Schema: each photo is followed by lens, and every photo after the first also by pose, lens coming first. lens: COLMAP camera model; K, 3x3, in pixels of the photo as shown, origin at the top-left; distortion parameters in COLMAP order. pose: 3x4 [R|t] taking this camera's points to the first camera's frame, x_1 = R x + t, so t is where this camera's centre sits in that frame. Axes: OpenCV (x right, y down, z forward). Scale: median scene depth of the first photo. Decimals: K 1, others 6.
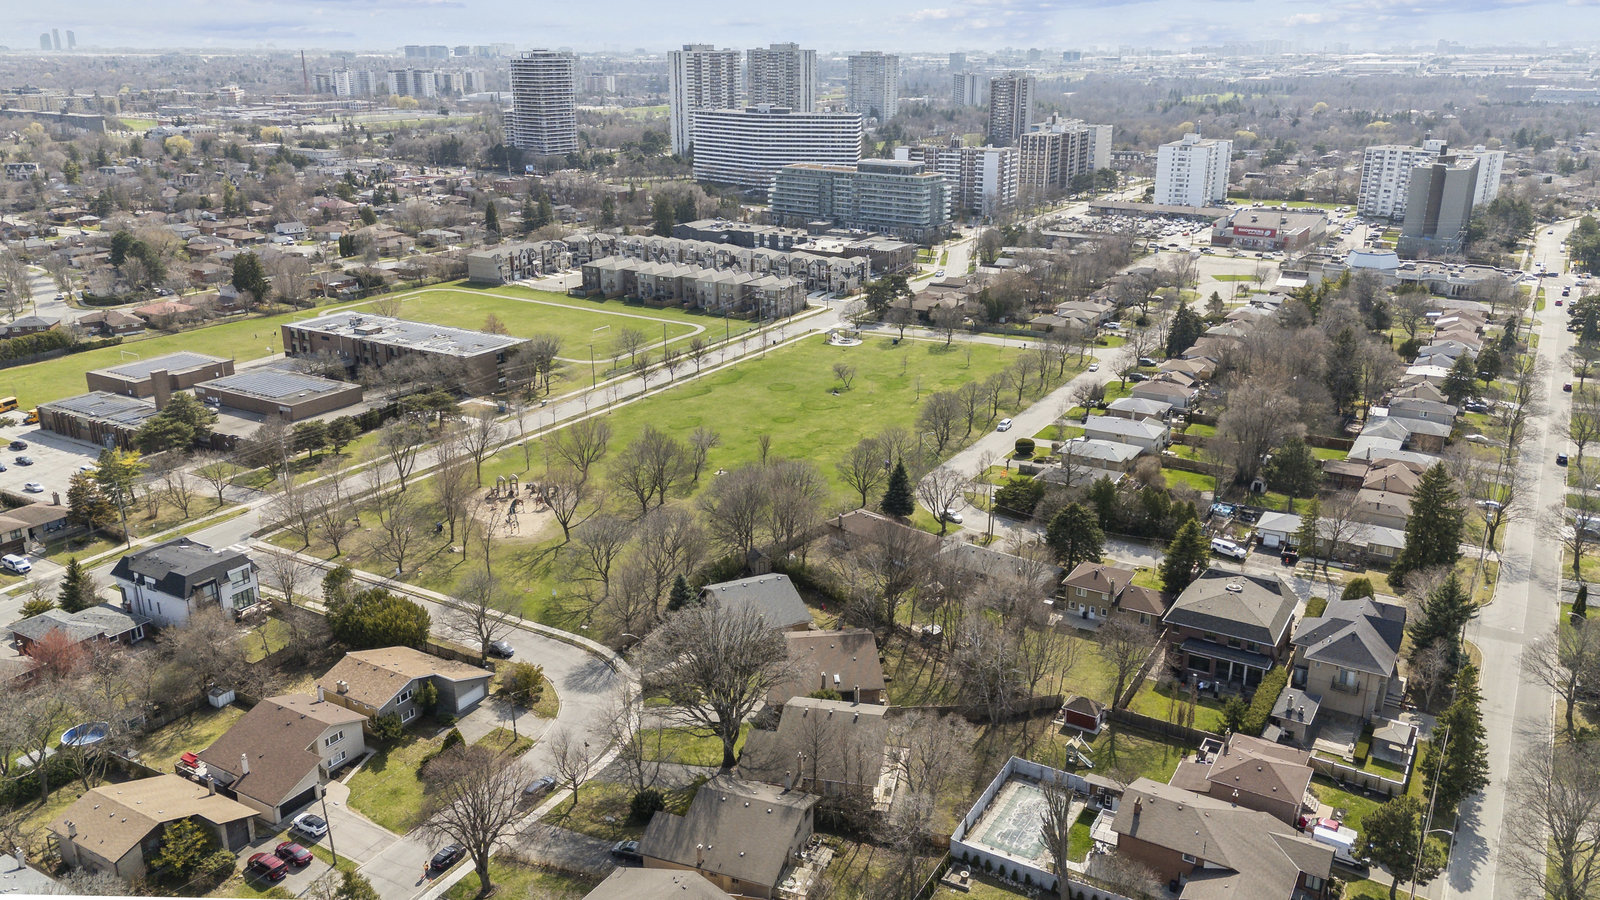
lens RADIAL K [[1165.2, 0, 800.0], [0, 1165.2, 450.0], [0, 0, 1]] dist [0.072740, -0.079524]
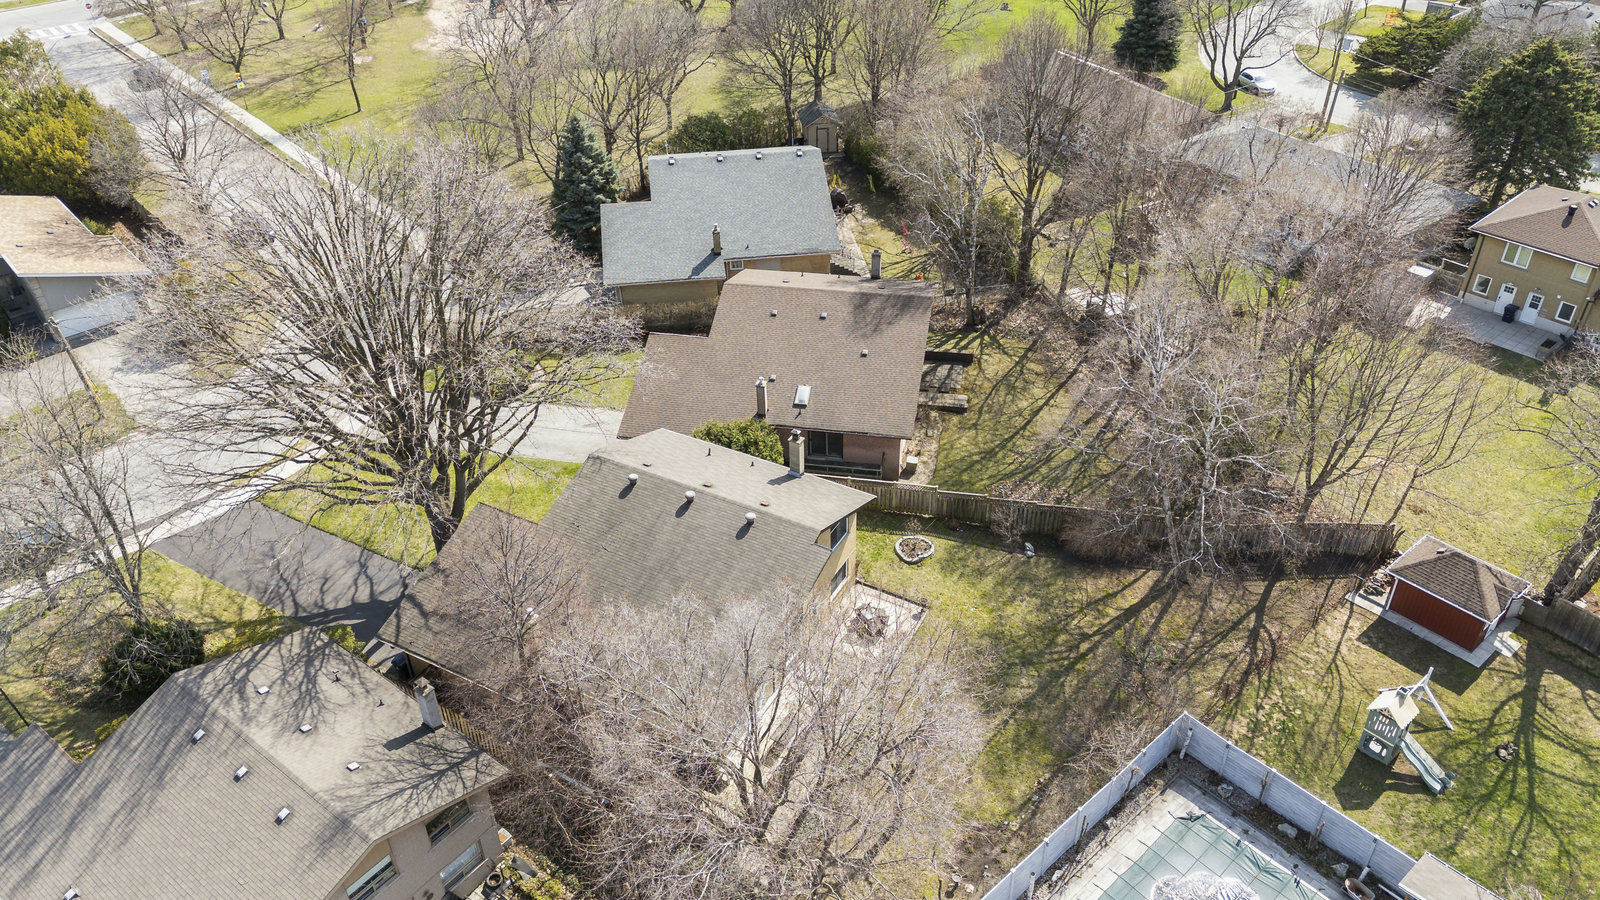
lens RADIAL K [[1196.2, 0, 800.0], [0, 1196.2, 450.0], [0, 0, 1]] dist [0.098807, -0.093015]
pose [[0.959082, 0.157433, -0.235324, 0.080236], [-0.078413, 0.946336, 0.313526, 0.050687], [0.272055, -0.282245, 0.919959, 0.372110]]
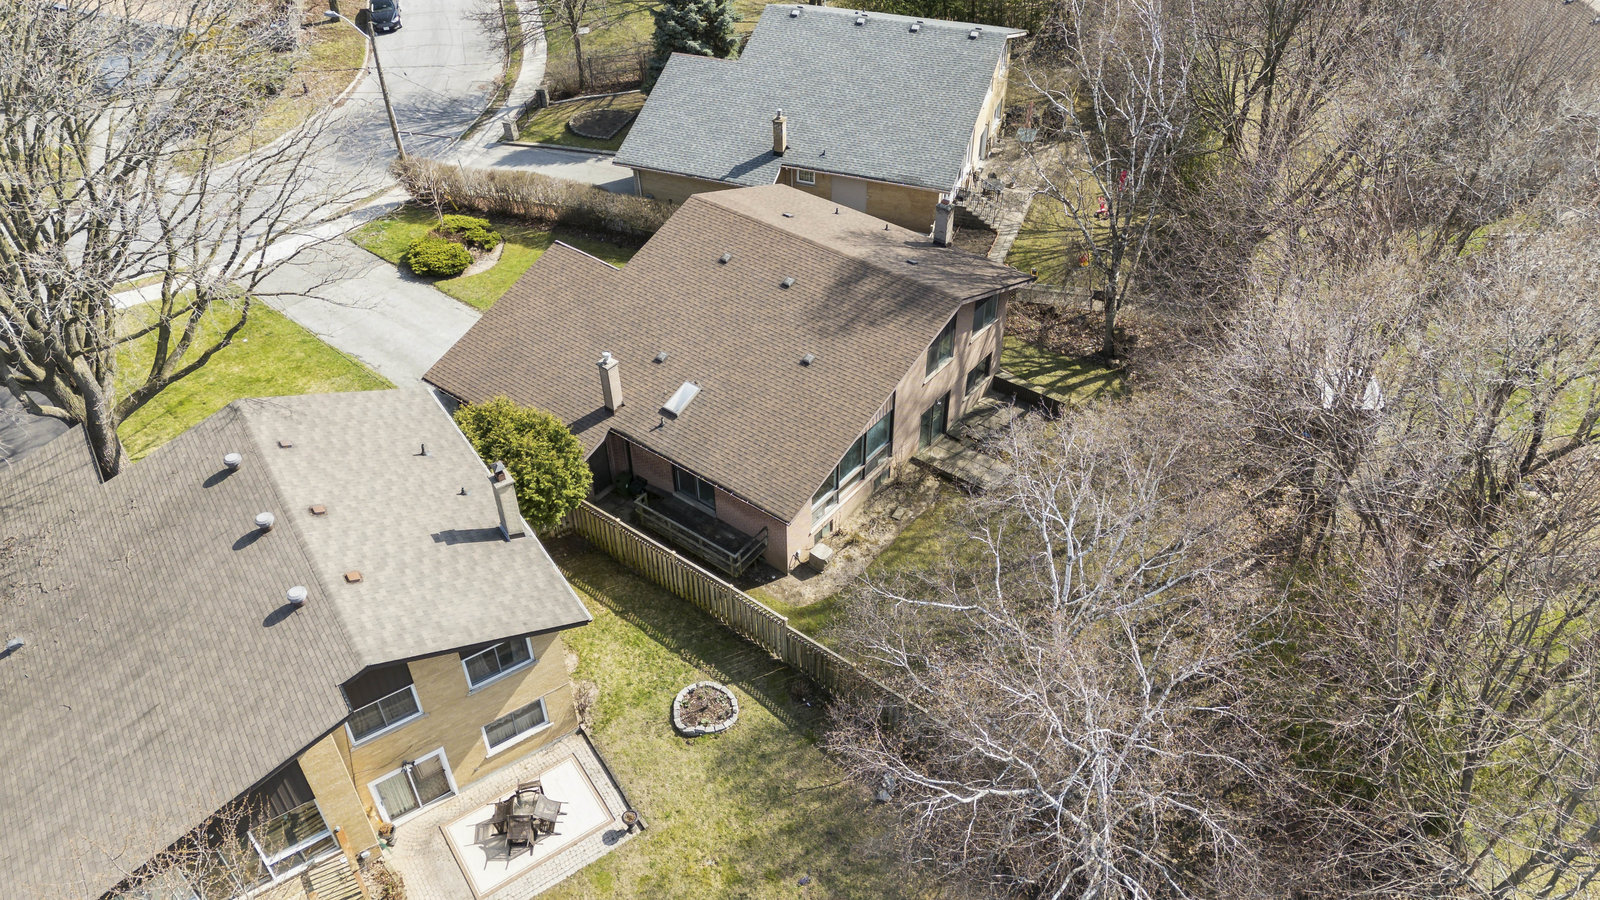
lens RADIAL K [[1165.2, 0, 800.0], [0, 1165.2, 450.0], [0, 0, 1]] dist [0.072740, -0.079524]
pose [[0.721558, 0.451949, -0.524497, 0.115346], [-0.209952, 0.864716, 0.456275, 0.051267], [0.659754, -0.219110, 0.718830, 0.508438]]
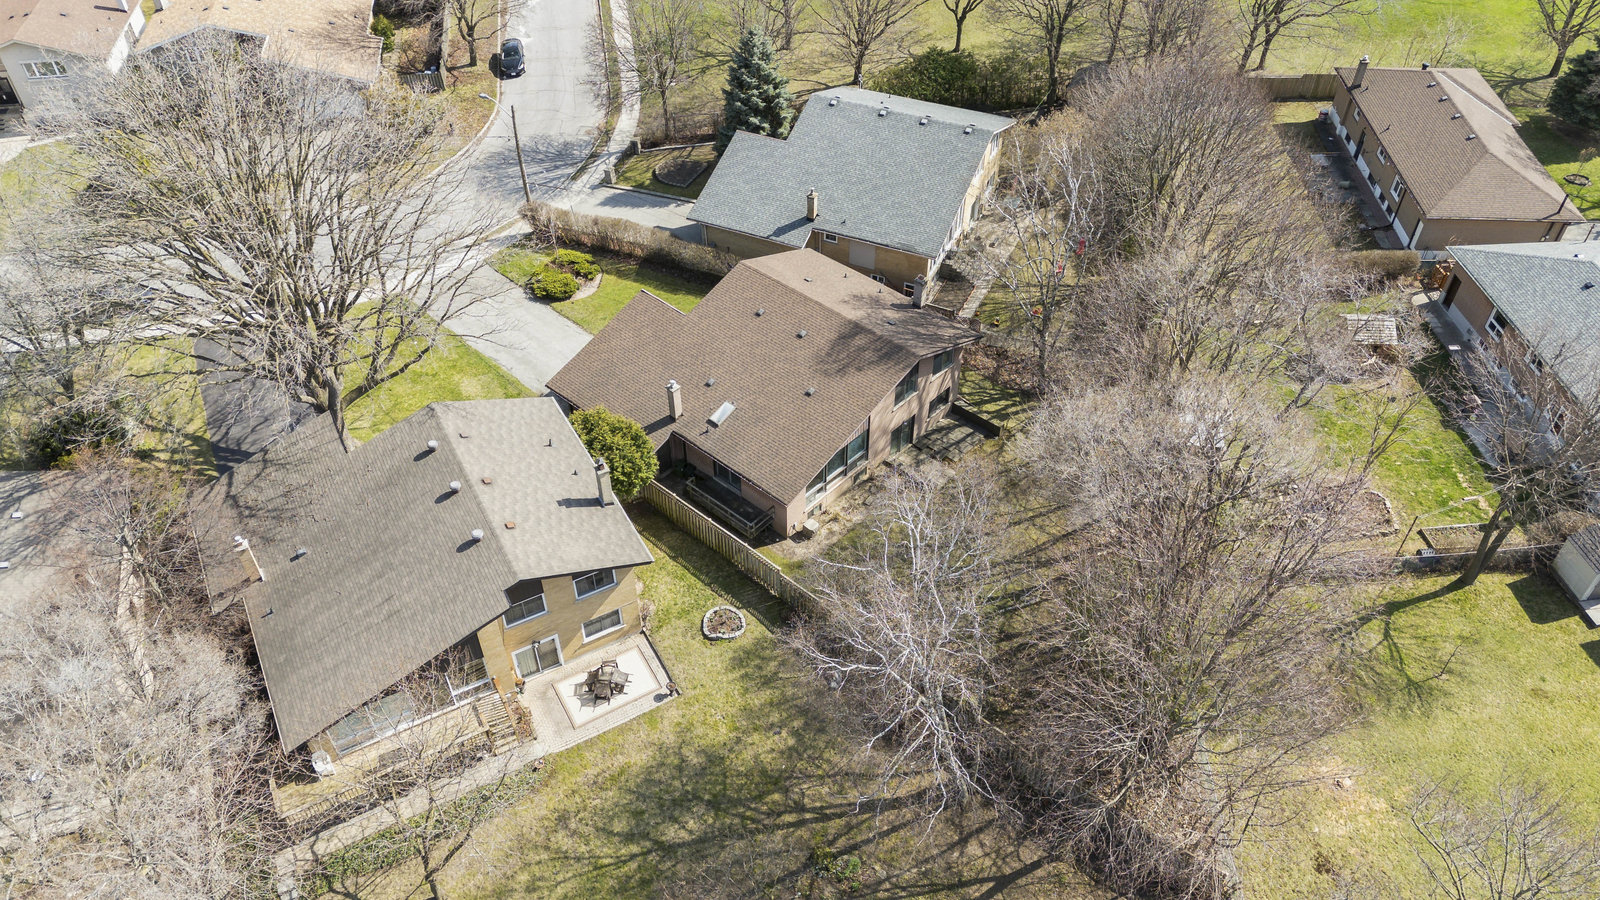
lens RADIAL K [[1165.2, 0, 800.0], [0, 1165.2, 450.0], [0, 0, 1]] dist [0.072740, -0.079524]
pose [[0.663455, 0.516145, -0.541685, 0.155619], [-0.233381, 0.830605, 0.505598, 0.007403], [0.710888, -0.209022, 0.671527, 0.468530]]
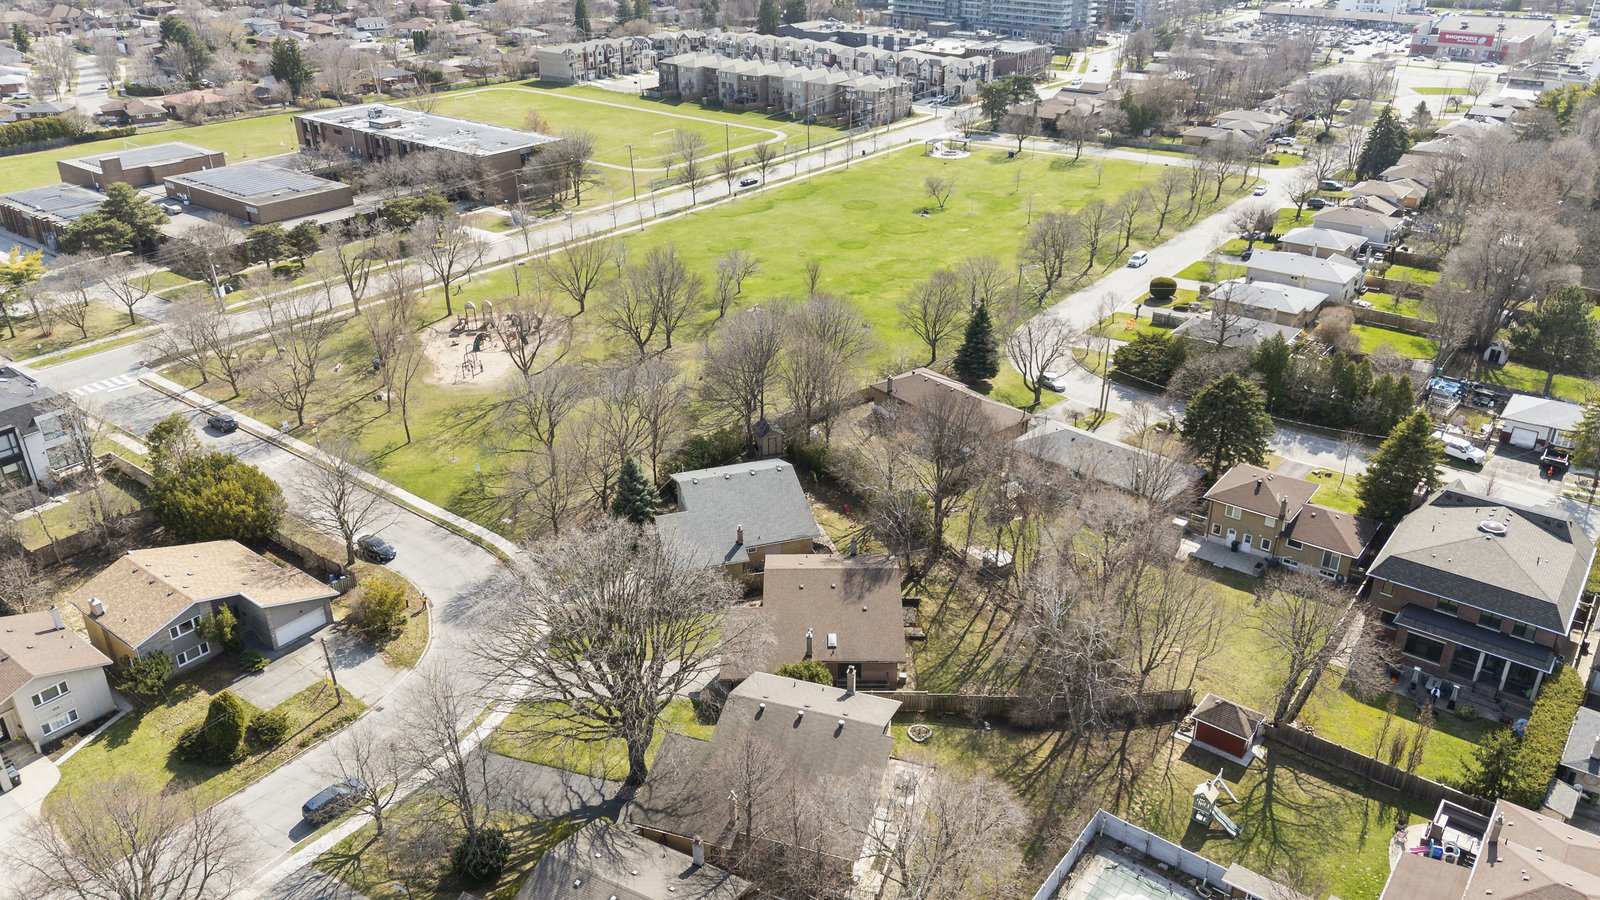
lens RADIAL K [[1165.2, 0, 800.0], [0, 1165.2, 450.0], [0, 0, 1]] dist [0.072740, -0.079524]
pose [[0.993718, 0.050015, -0.100115, 0.044341], [-0.035490, 0.989240, 0.141933, 0.001036], [0.106137, -0.137488, 0.984800, 0.231709]]
